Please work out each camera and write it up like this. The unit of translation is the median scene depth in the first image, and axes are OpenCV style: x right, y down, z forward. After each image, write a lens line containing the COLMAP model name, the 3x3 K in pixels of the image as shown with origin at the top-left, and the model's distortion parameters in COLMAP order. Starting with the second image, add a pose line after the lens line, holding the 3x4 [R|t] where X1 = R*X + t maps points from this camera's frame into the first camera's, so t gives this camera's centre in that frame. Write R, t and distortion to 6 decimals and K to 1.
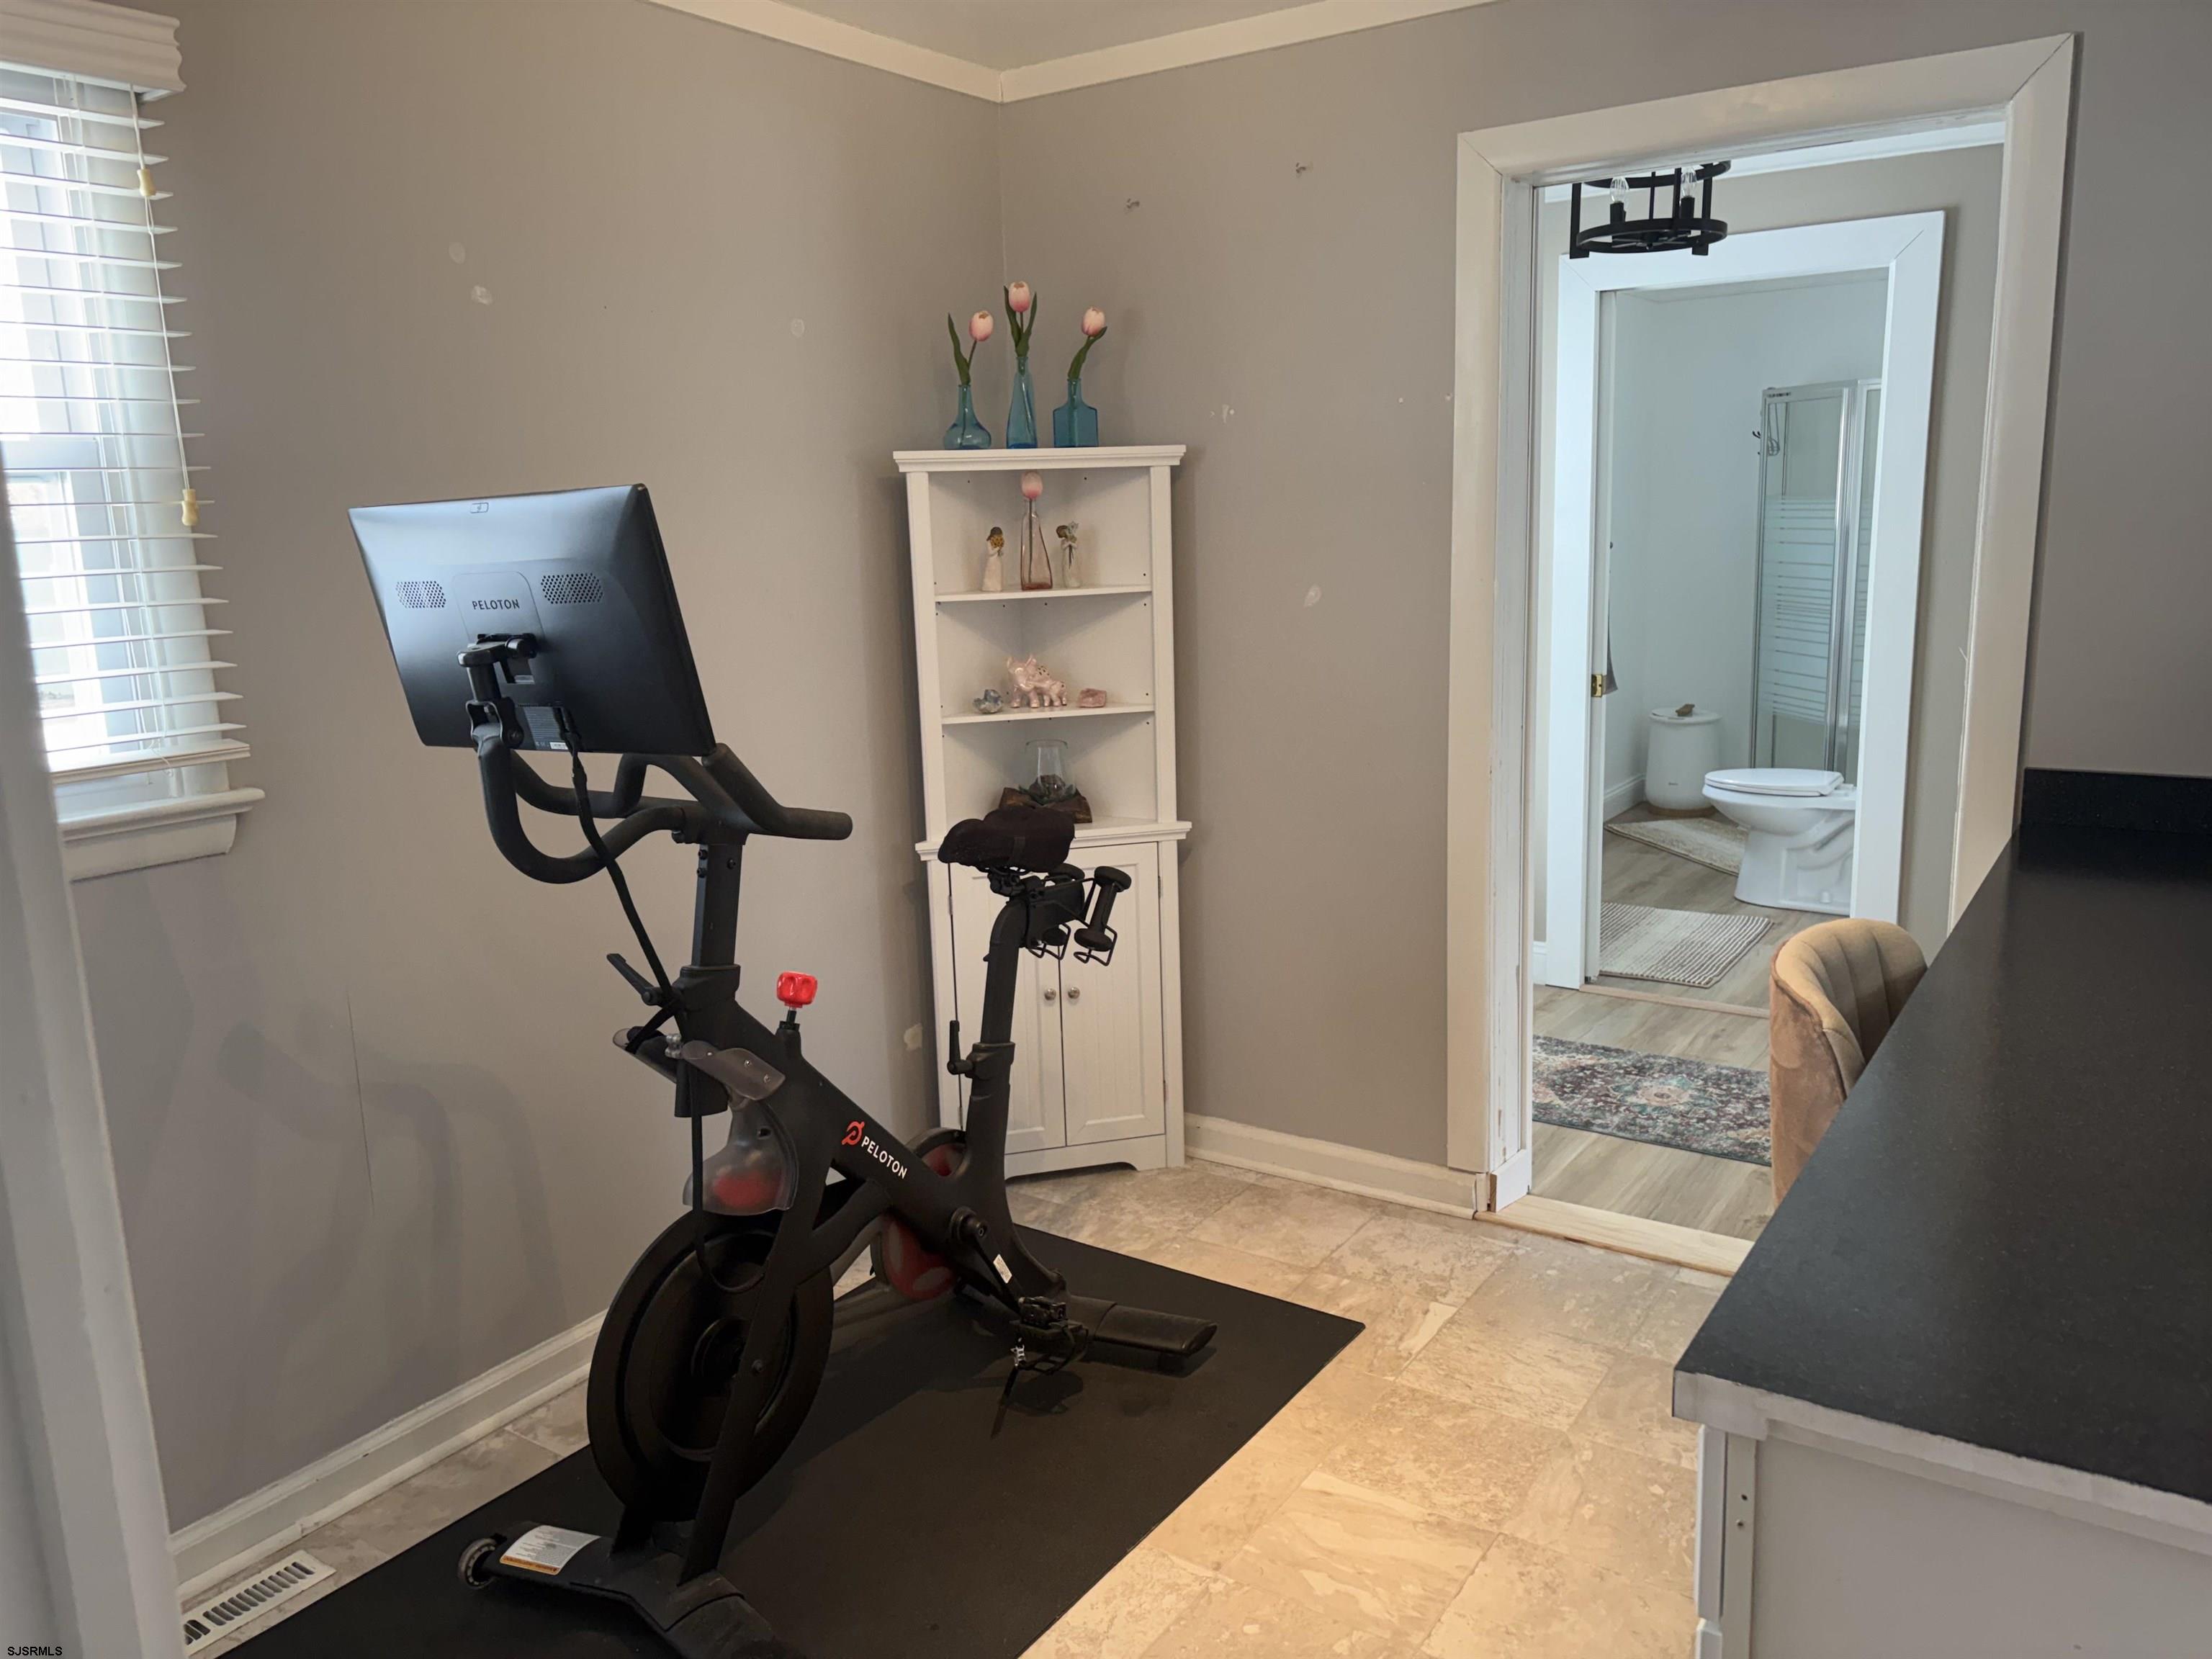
lens RADIAL K [[1677.0, 0, 1116.9], [0, 1677.0, 830.0], [0, 0, 1]] dist [0.052658, -0.007848]
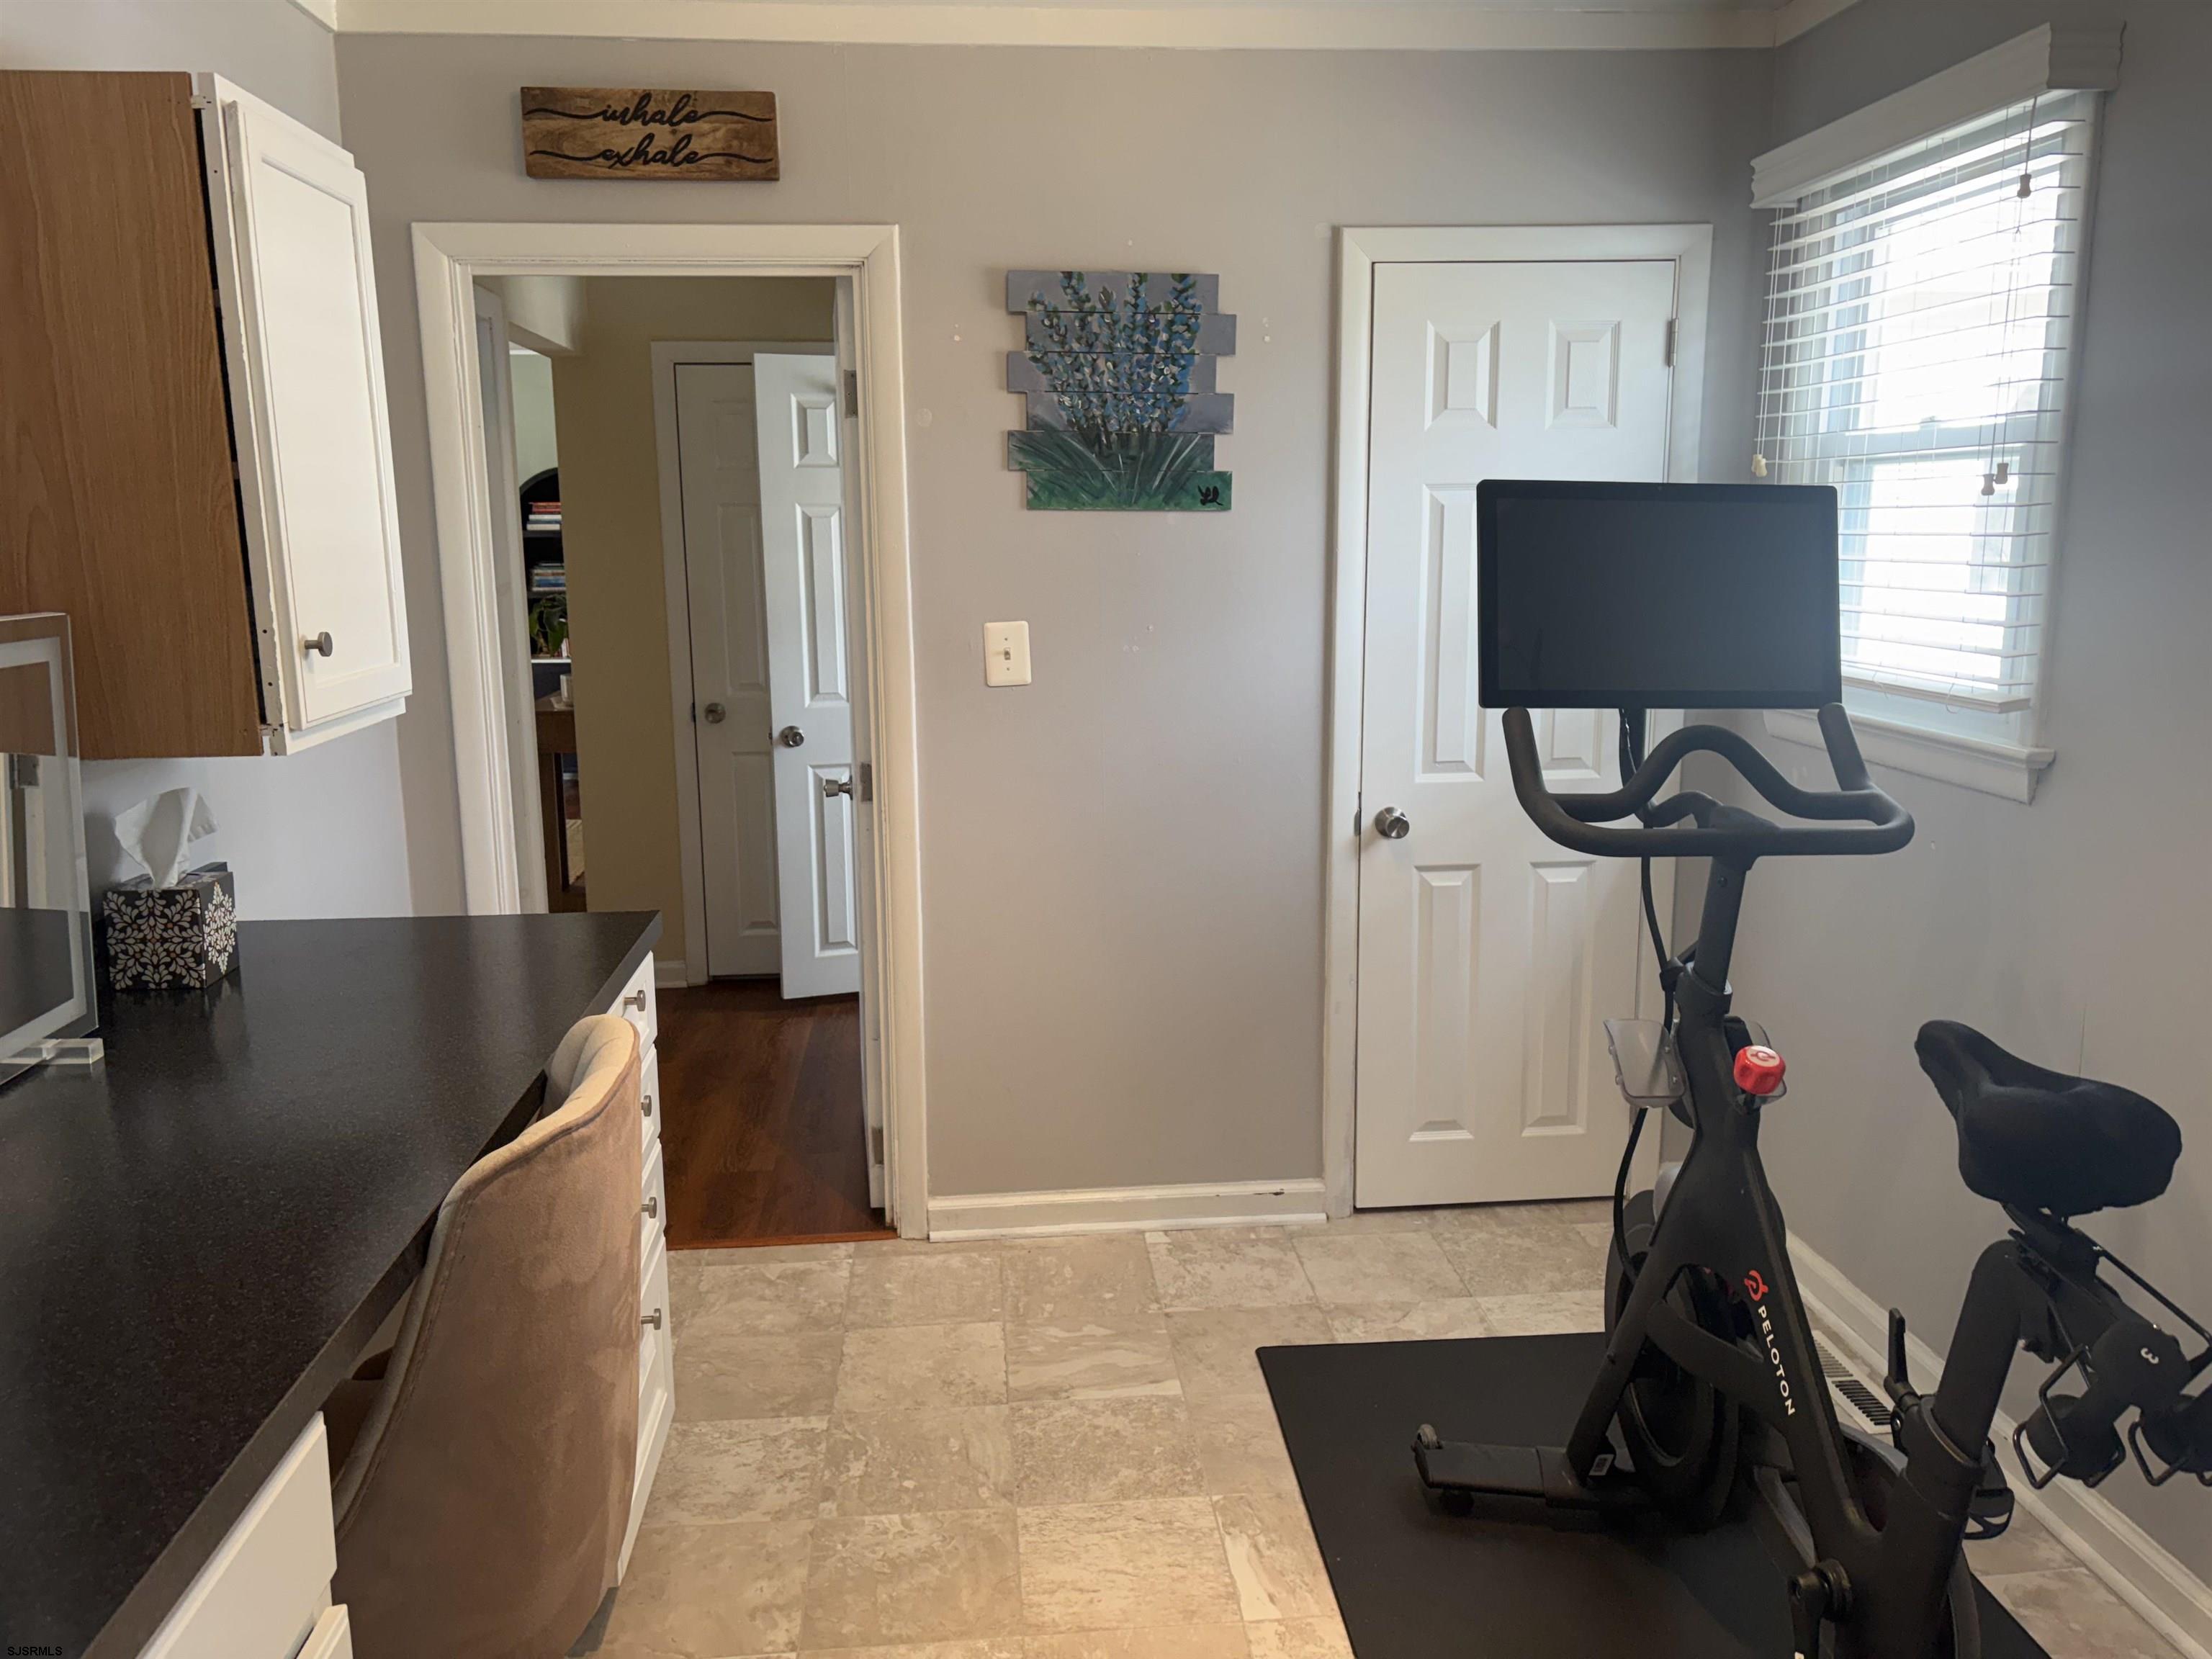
lens RADIAL K [[1677.0, 0, 1114.2], [0, 1677.0, 824.5], [0, 0, 1]] dist [0.052658, -0.007848]
pose [[-0.782652, 0.135232, -0.607591, 0.783204], [-0.103115, 0.934461, 0.340809, -0.346435], [0.613859, 0.329387, -0.717413, 1.665734]]
